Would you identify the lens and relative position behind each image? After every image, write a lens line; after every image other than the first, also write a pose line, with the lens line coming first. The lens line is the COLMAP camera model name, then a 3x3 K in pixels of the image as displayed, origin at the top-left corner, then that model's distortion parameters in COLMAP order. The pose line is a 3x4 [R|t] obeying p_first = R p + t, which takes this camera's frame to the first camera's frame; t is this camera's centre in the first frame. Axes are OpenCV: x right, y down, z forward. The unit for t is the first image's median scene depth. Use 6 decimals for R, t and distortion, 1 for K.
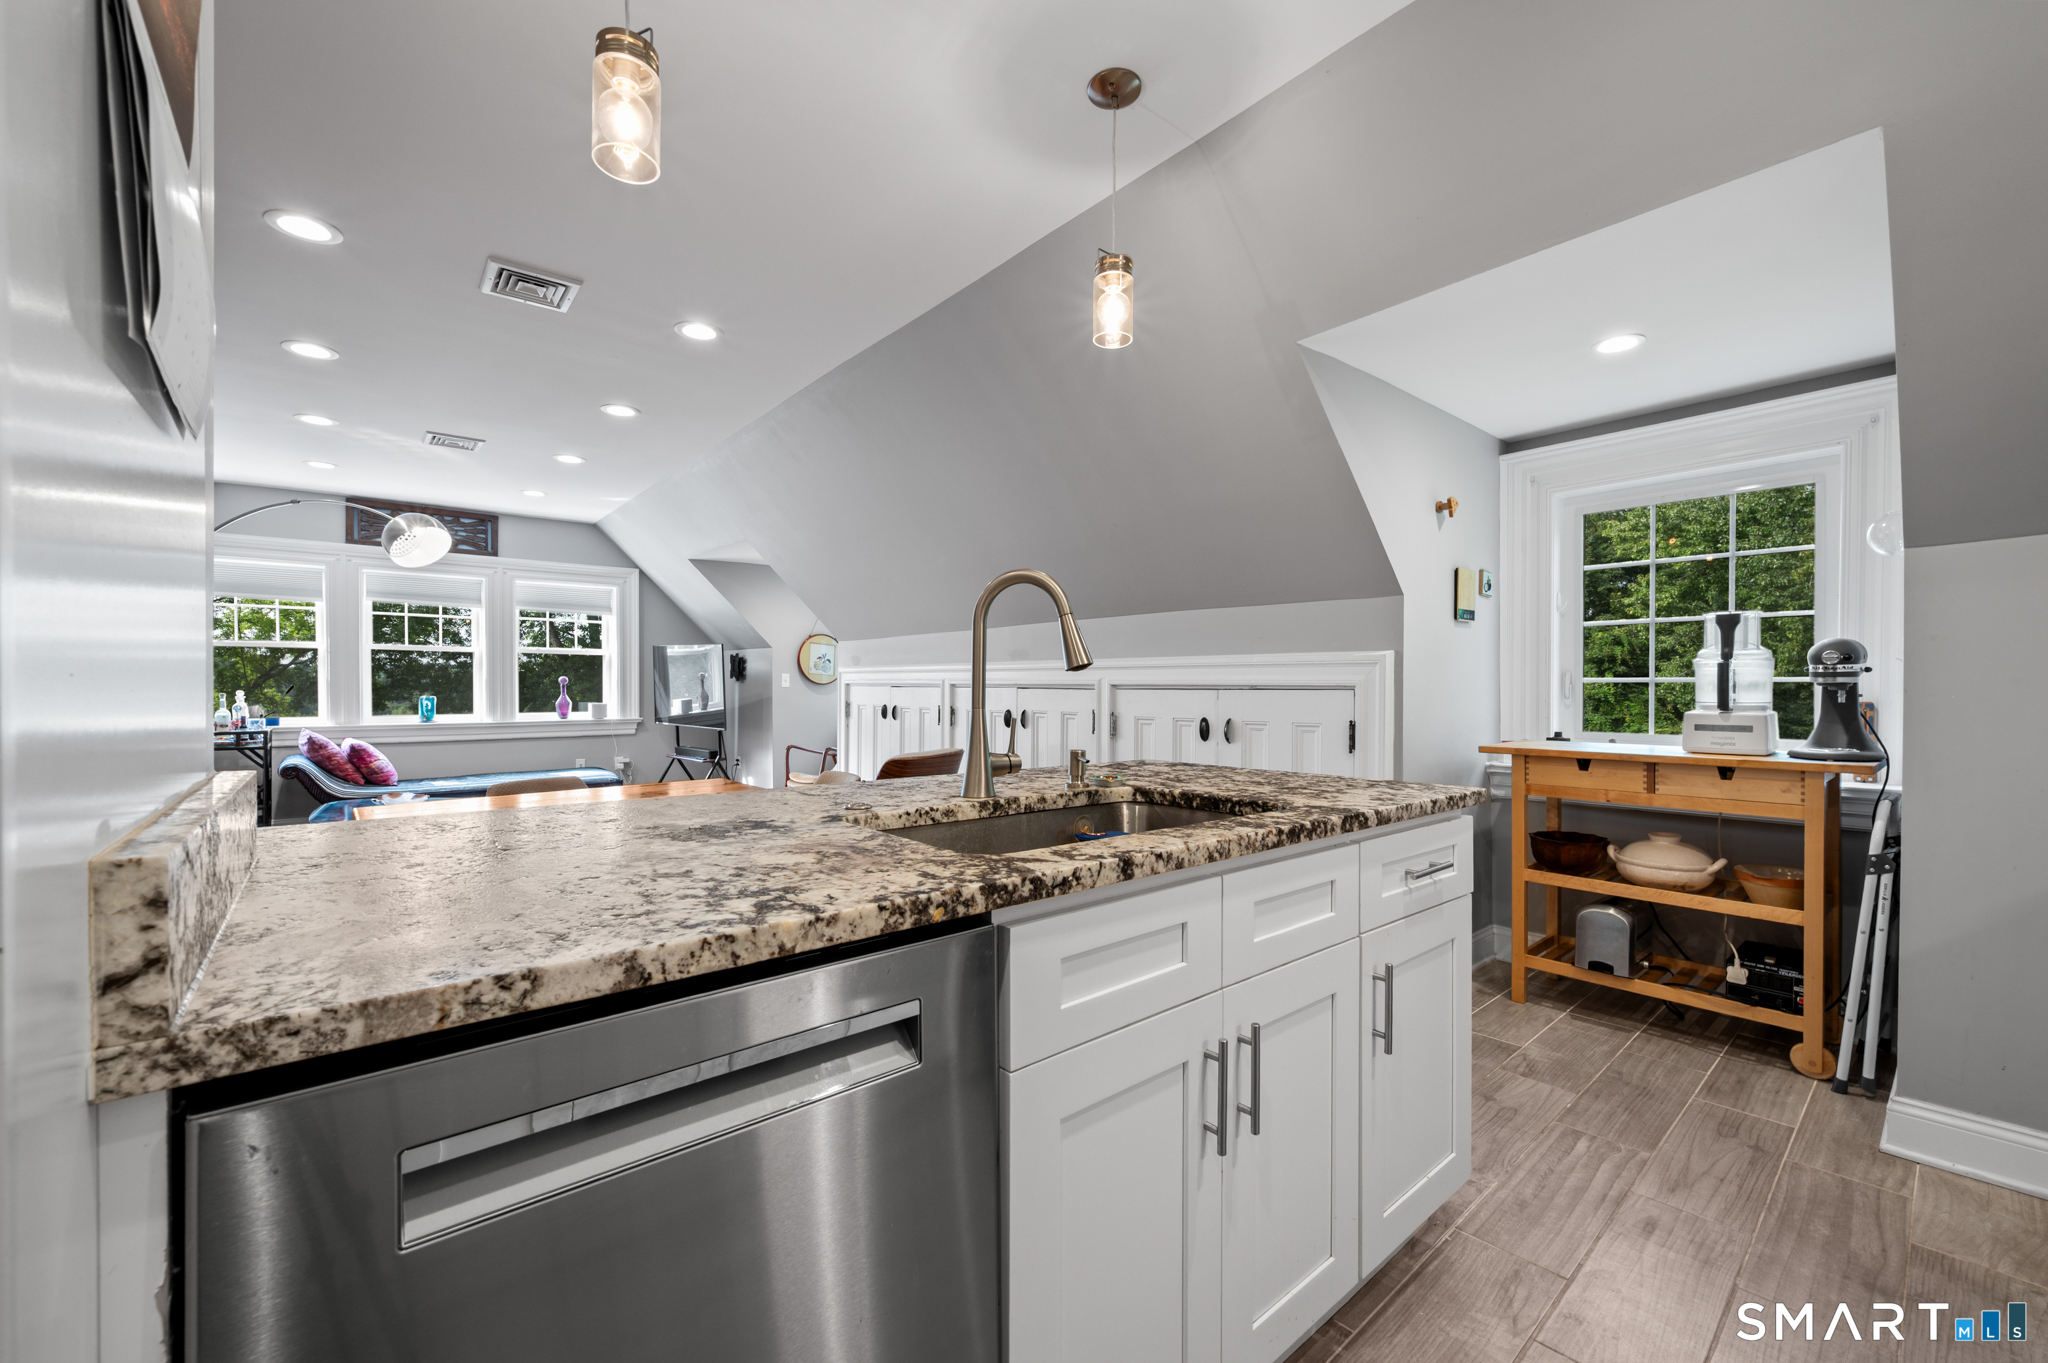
lens RADIAL K [[818.2, 0, 1034.5], [0, 818.2, 691.6], [0, 0, 1]] dist [0.000941, -0.000070]
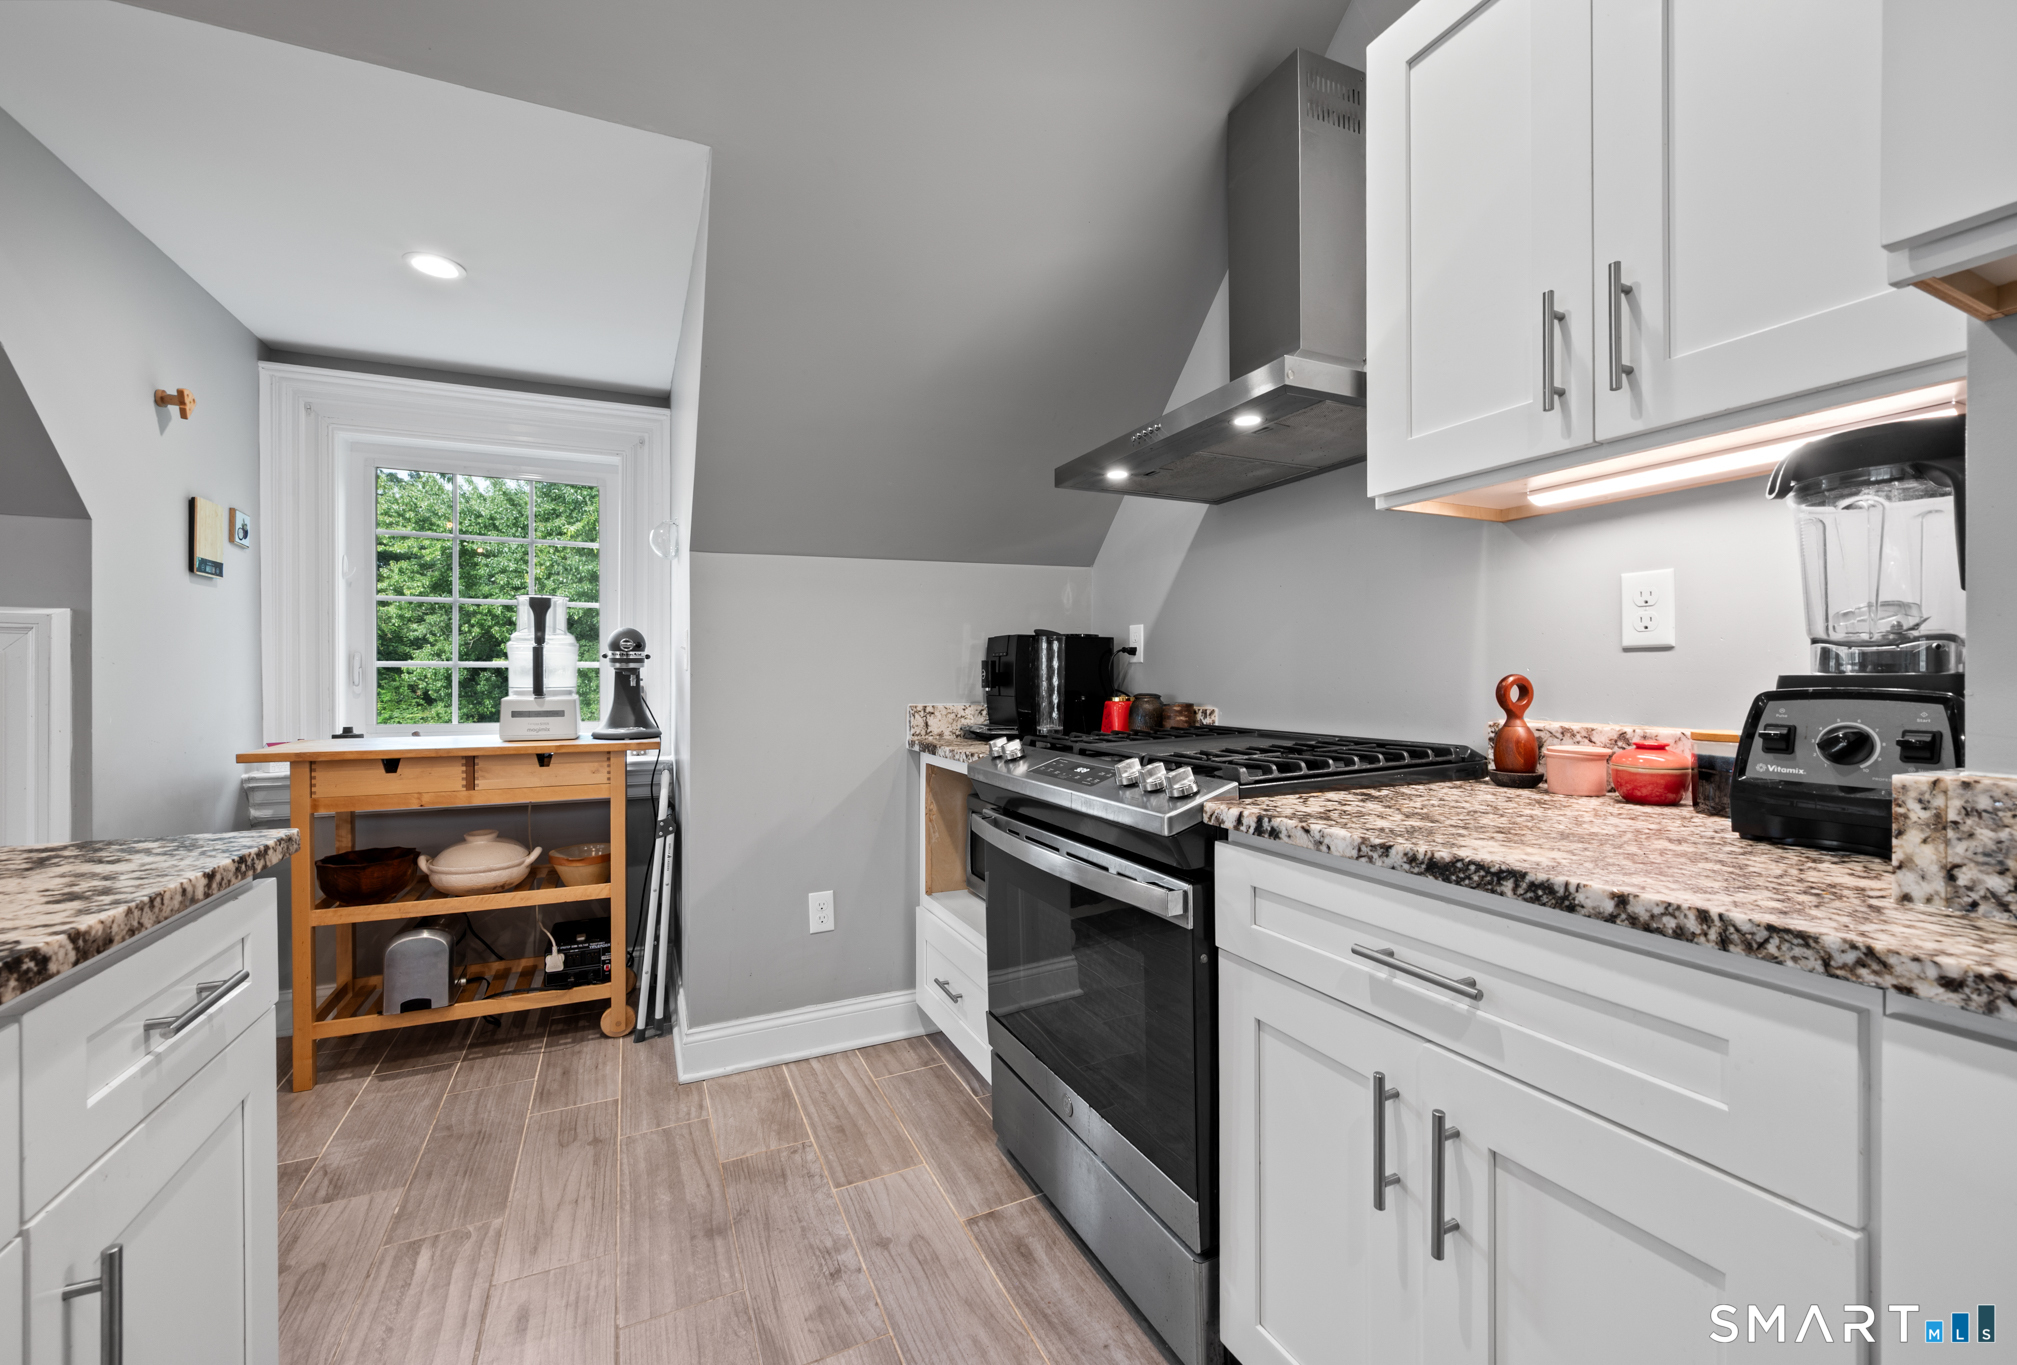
lens RADIAL K [[808.1, 0, 991.2], [0, 808.1, 681.2], [0, 0, 1]] dist [-0.001111, 0.000371]
pose [[0.286259, -0.006249, 0.958132, 0.066691], [0.003880, 0.999978, 0.005363, 0.002399], [-0.958144, 0.002182, 0.286277, 0.189373]]
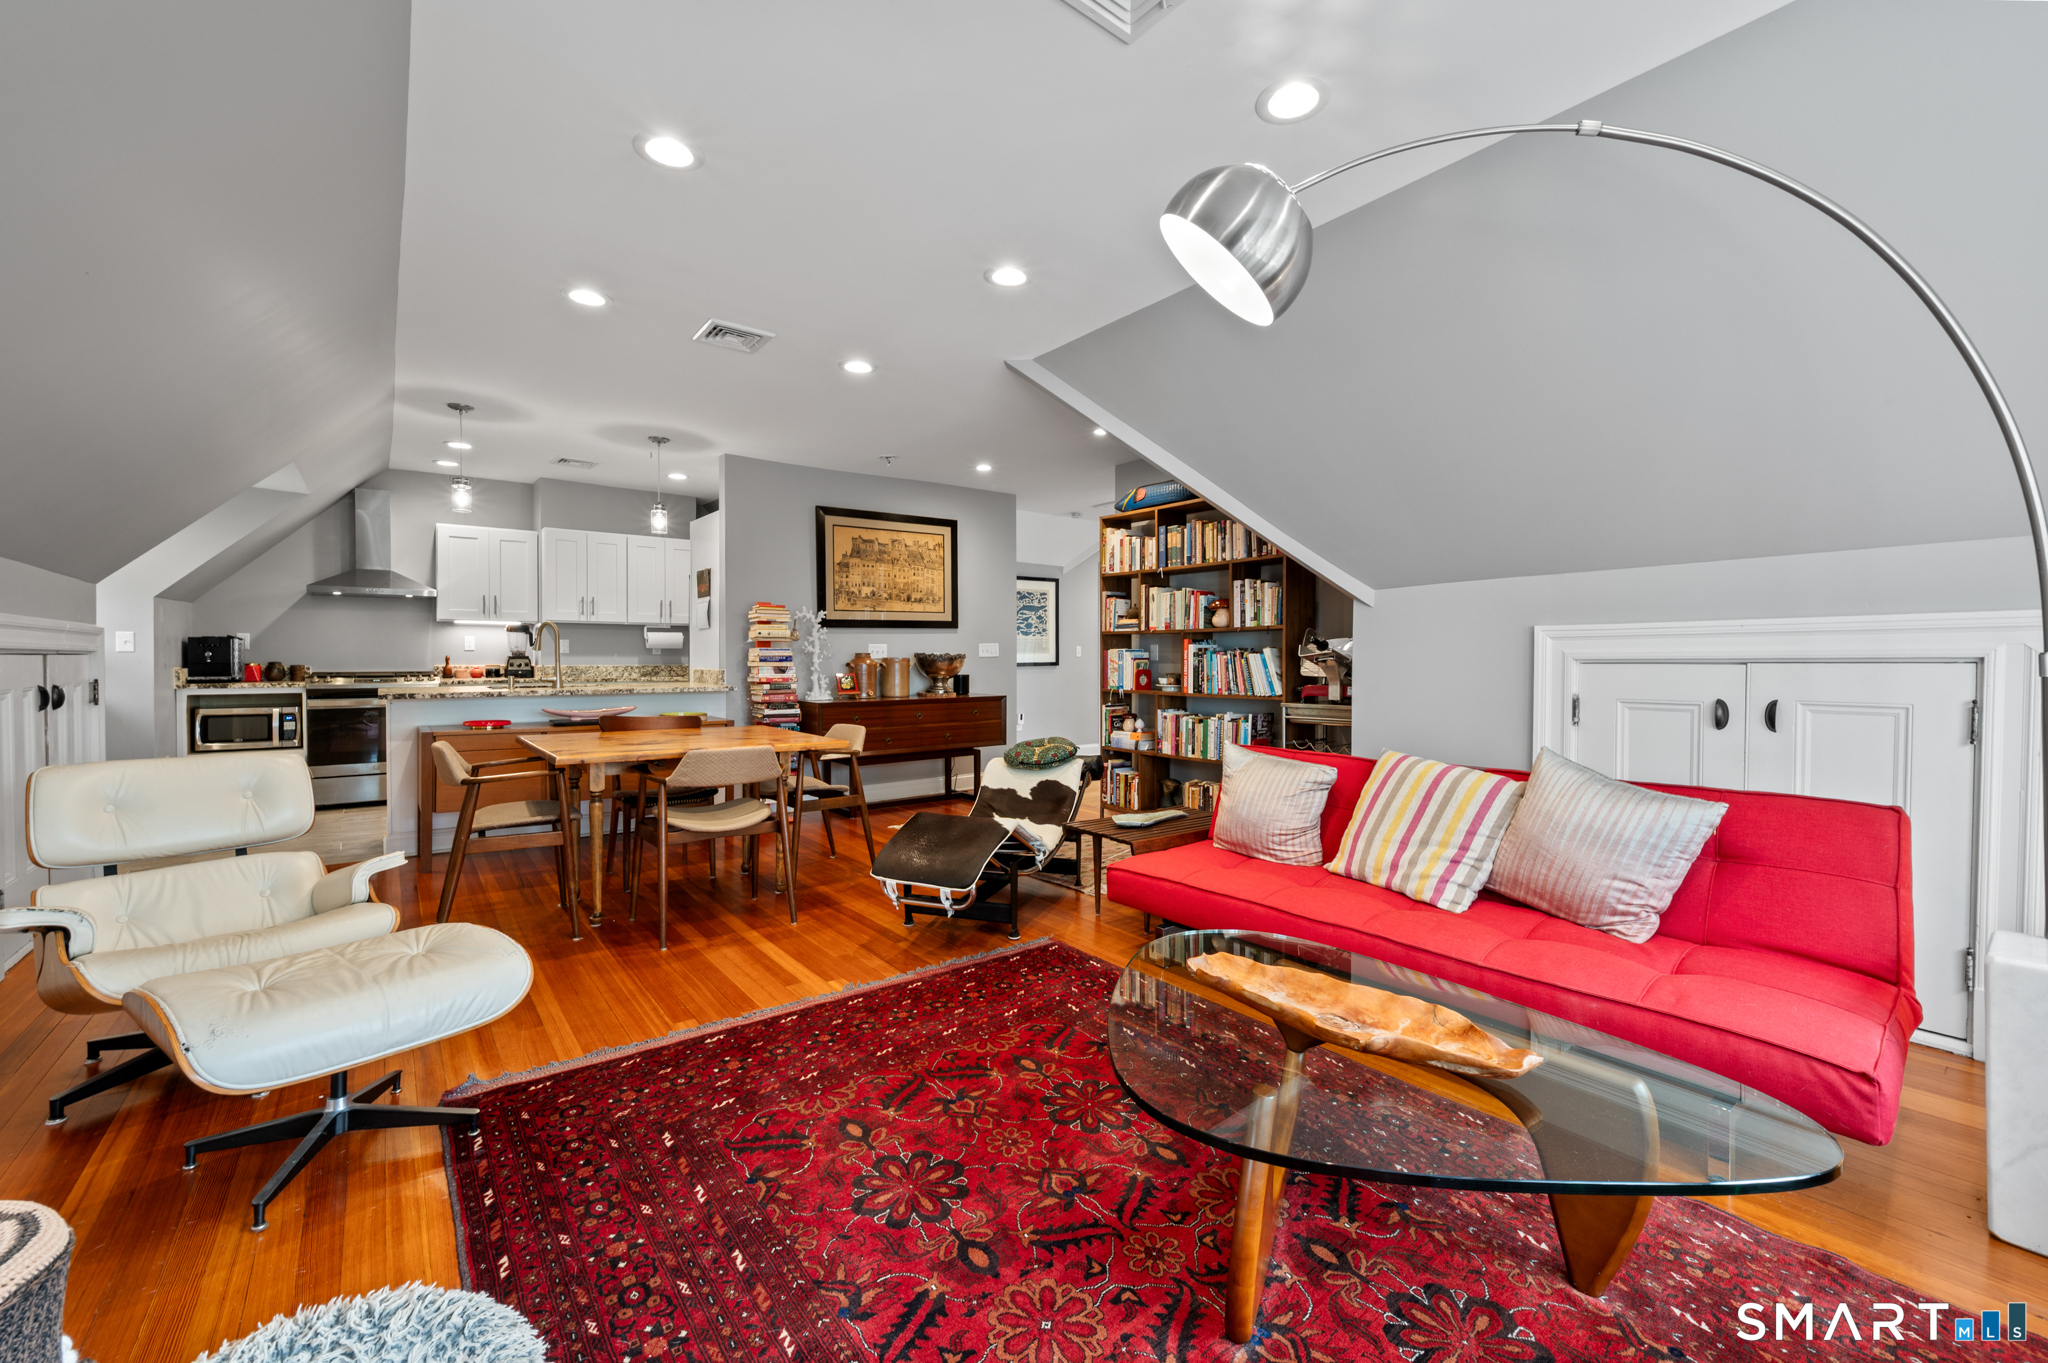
lens RADIAL K [[829.5, 0, 1021.5], [0, 829.5, 657.0], [0, 0, 1]] dist [-0.000603, -0.000339]
pose [[-0.998965, -0.006205, 0.045055, -1.185128], [-0.006060, 0.999976, 0.003345, -0.010883], [-0.045075, 0.003068, -0.998979, 2.397255]]
